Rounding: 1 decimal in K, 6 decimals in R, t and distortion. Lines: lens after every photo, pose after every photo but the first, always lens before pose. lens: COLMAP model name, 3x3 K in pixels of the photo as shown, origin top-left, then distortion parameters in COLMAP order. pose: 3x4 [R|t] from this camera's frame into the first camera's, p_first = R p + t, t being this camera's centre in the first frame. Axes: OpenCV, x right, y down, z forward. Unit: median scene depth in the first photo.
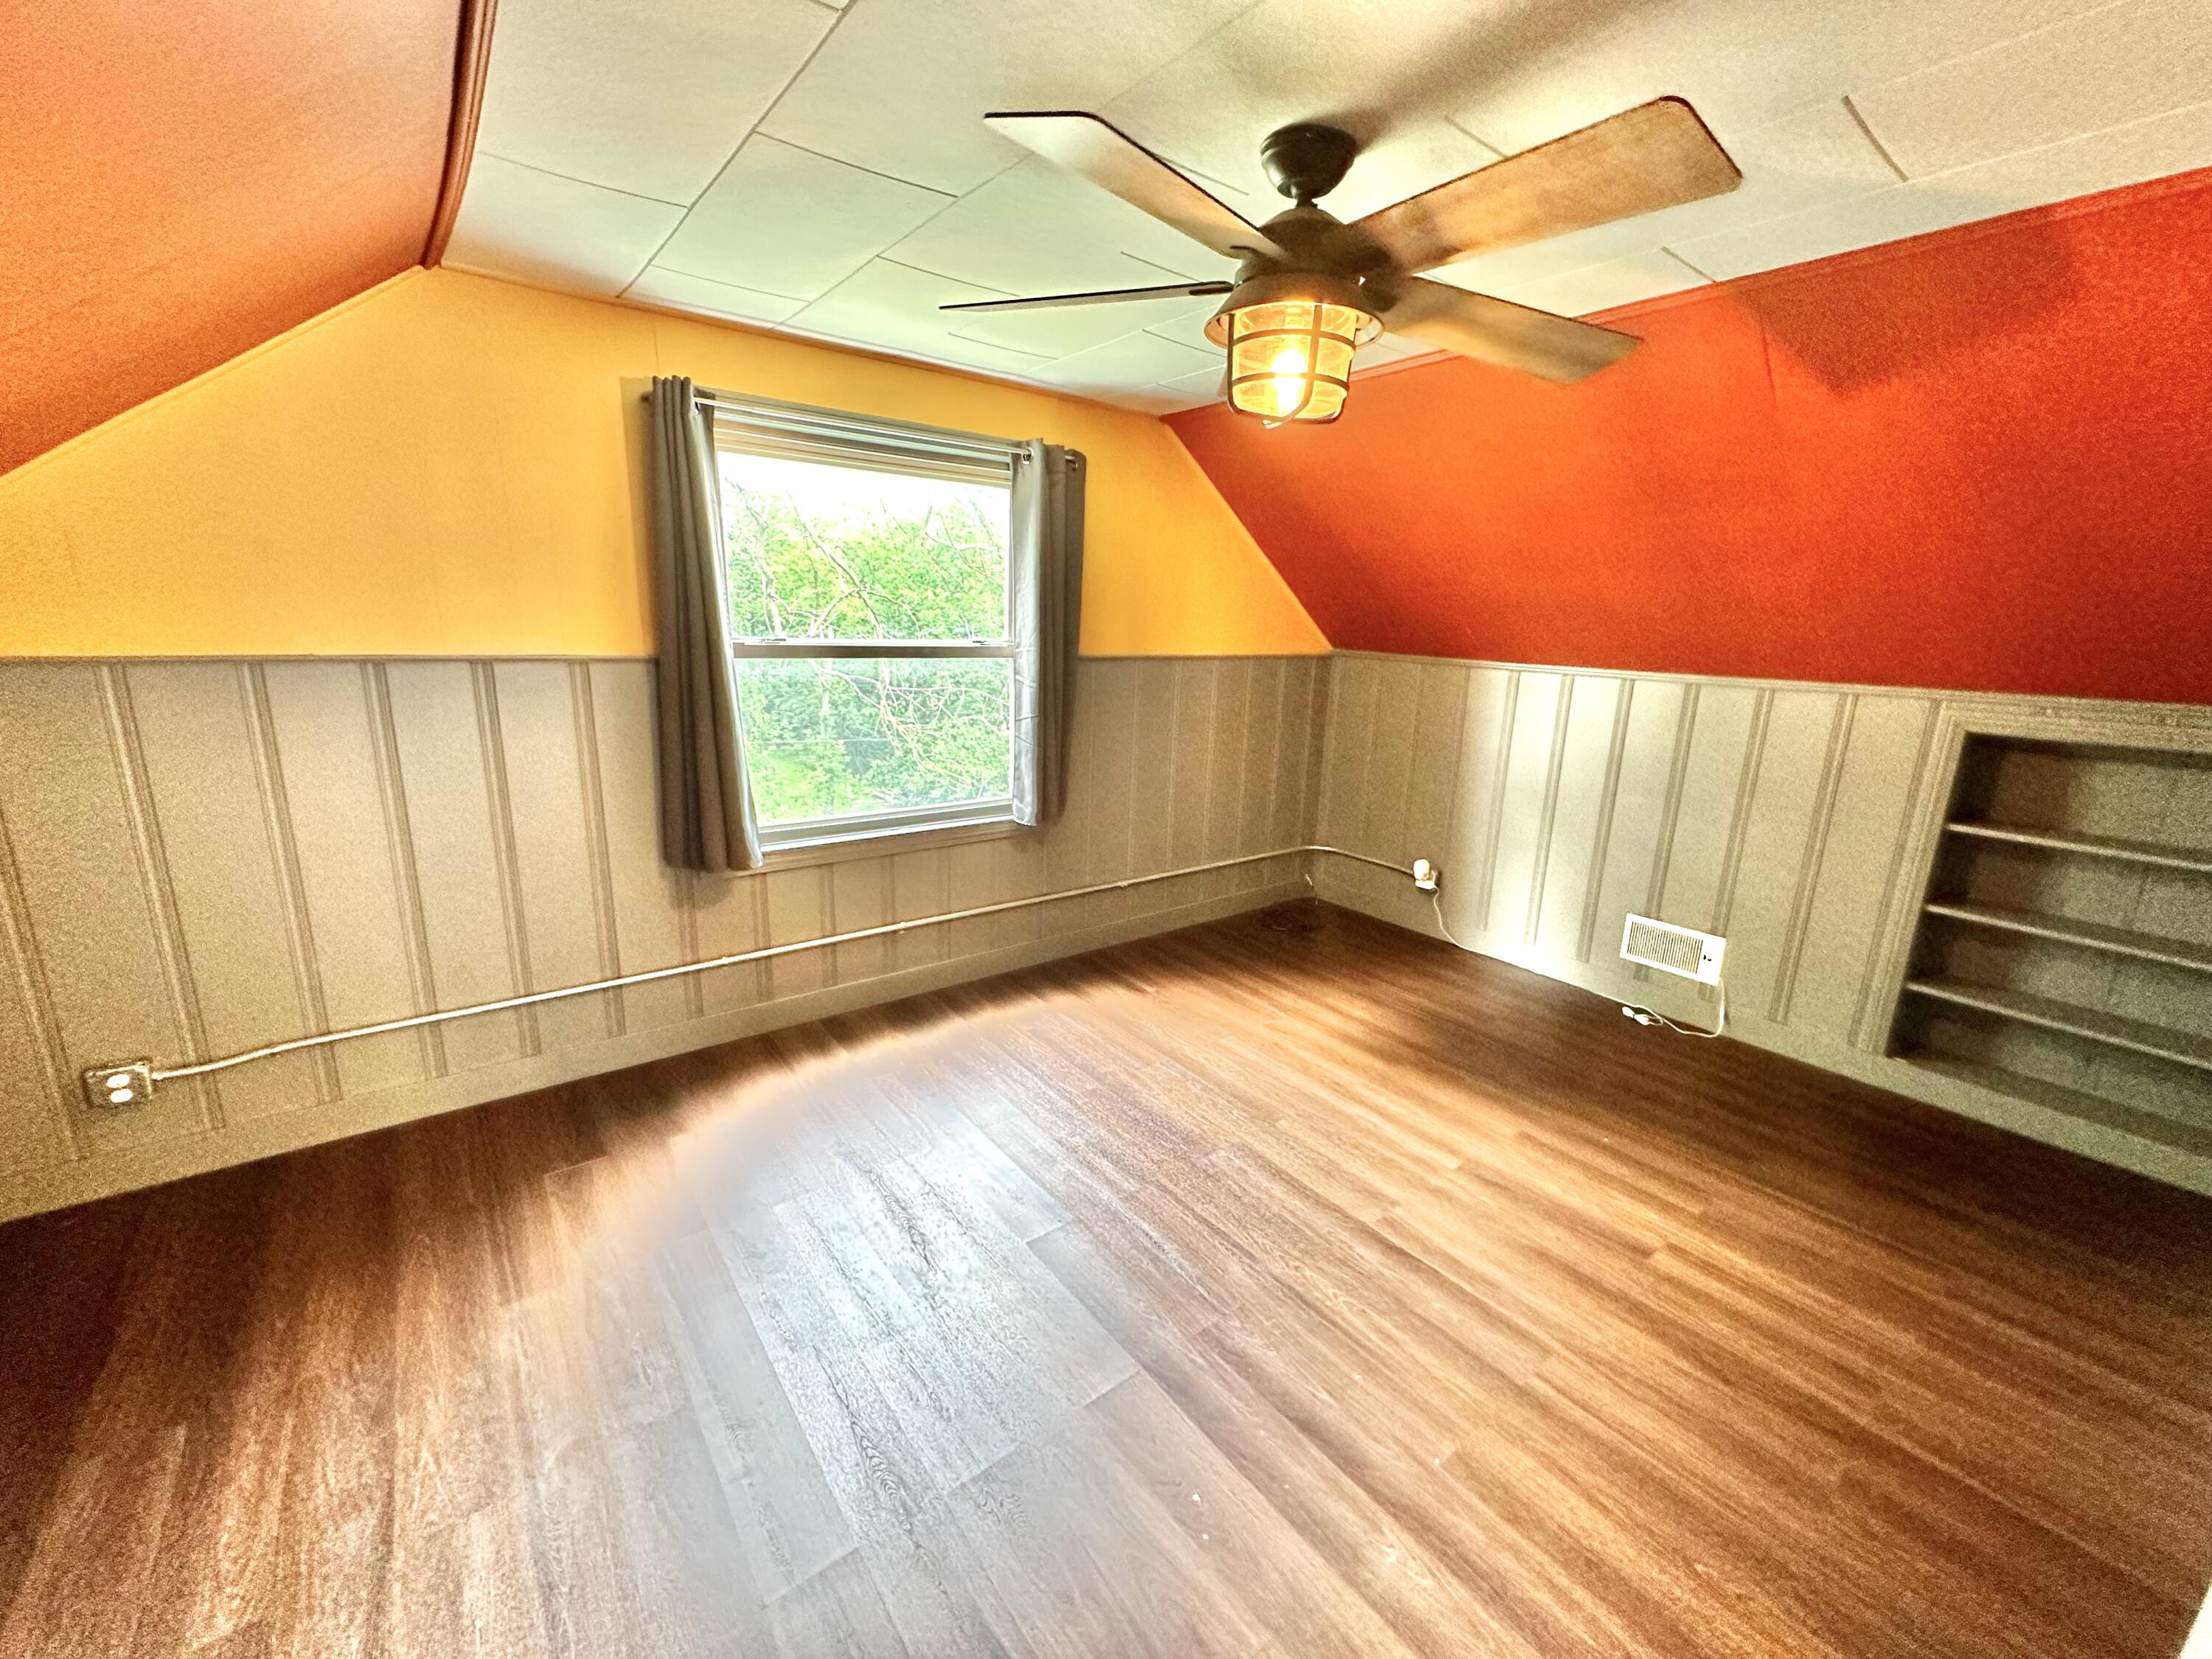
lens RADIAL K [[887.5, 0, 1106.0], [0, 887.5, 829.5], [0, 0, 1]] dist [0.001513, 0.000009]
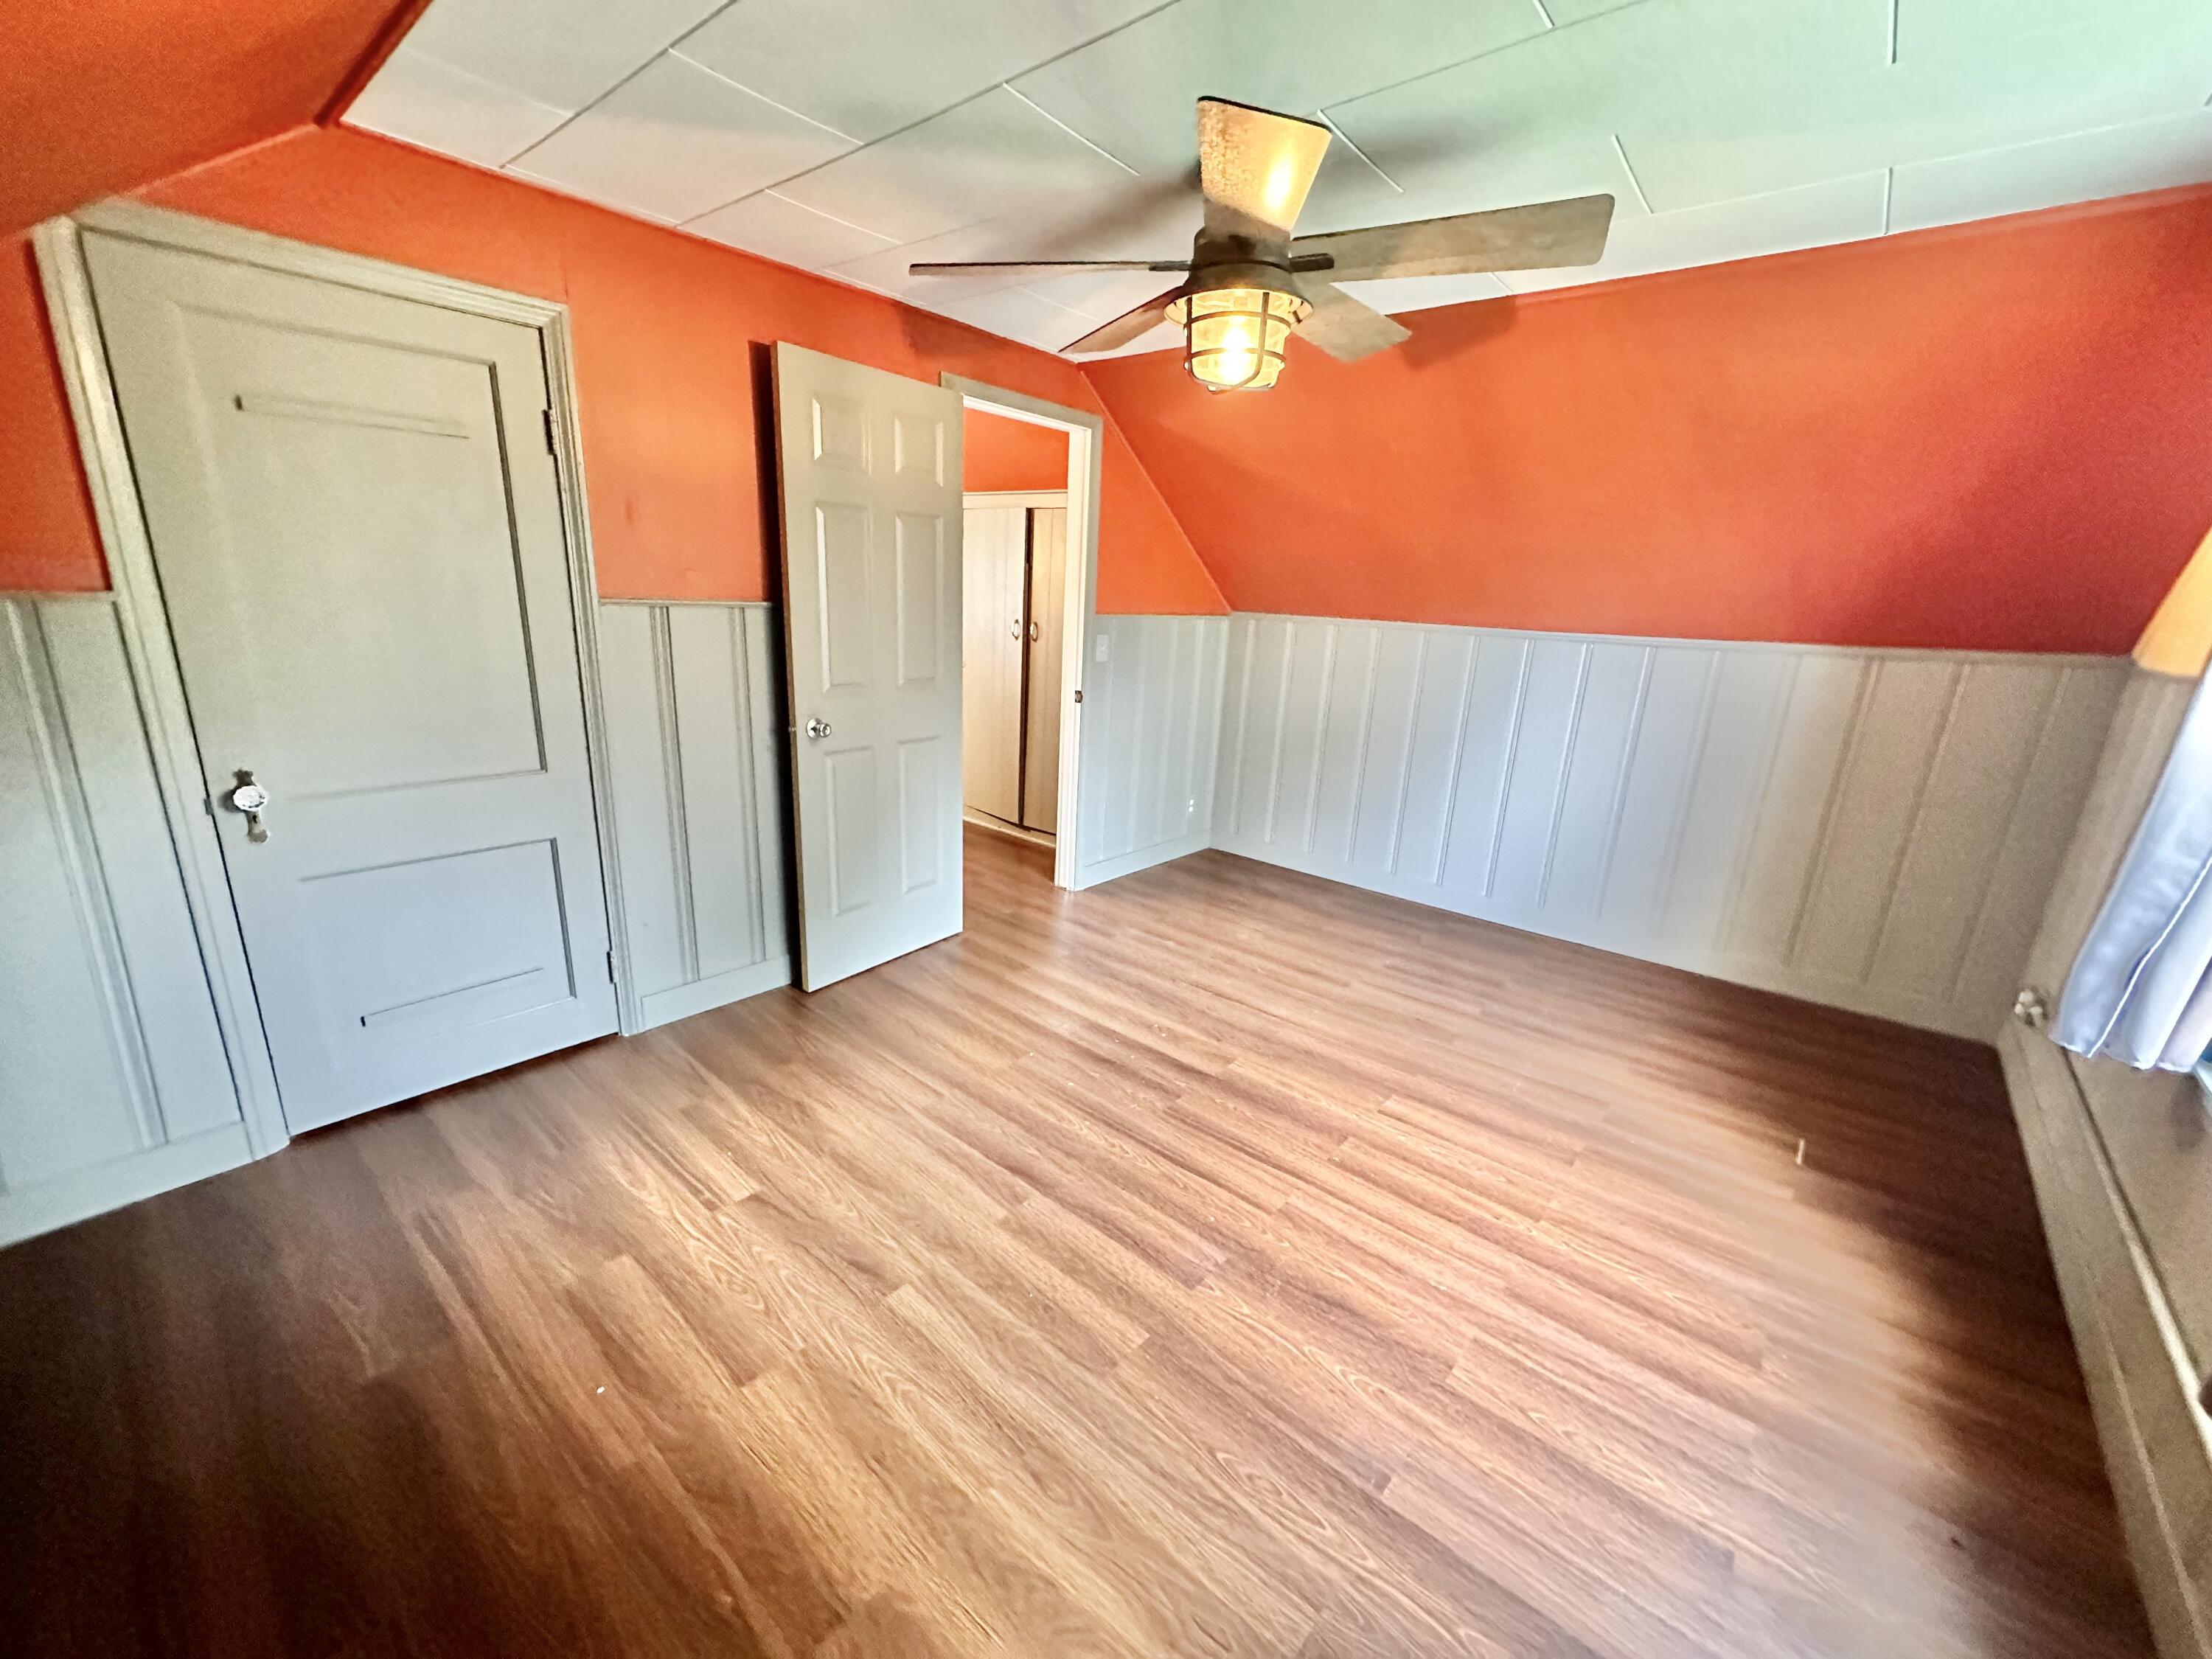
lens RADIAL K [[887.5, 0, 1106.0], [0, 887.5, 829.5], [0, 0, 1]] dist [0.001513, 0.000009]
pose [[-0.975129, -0.018764, -0.220841, 0.405287], [-0.123924, 0.872261, 0.473078, -0.318470], [0.183754, 0.488680, -0.852893, 1.492087]]
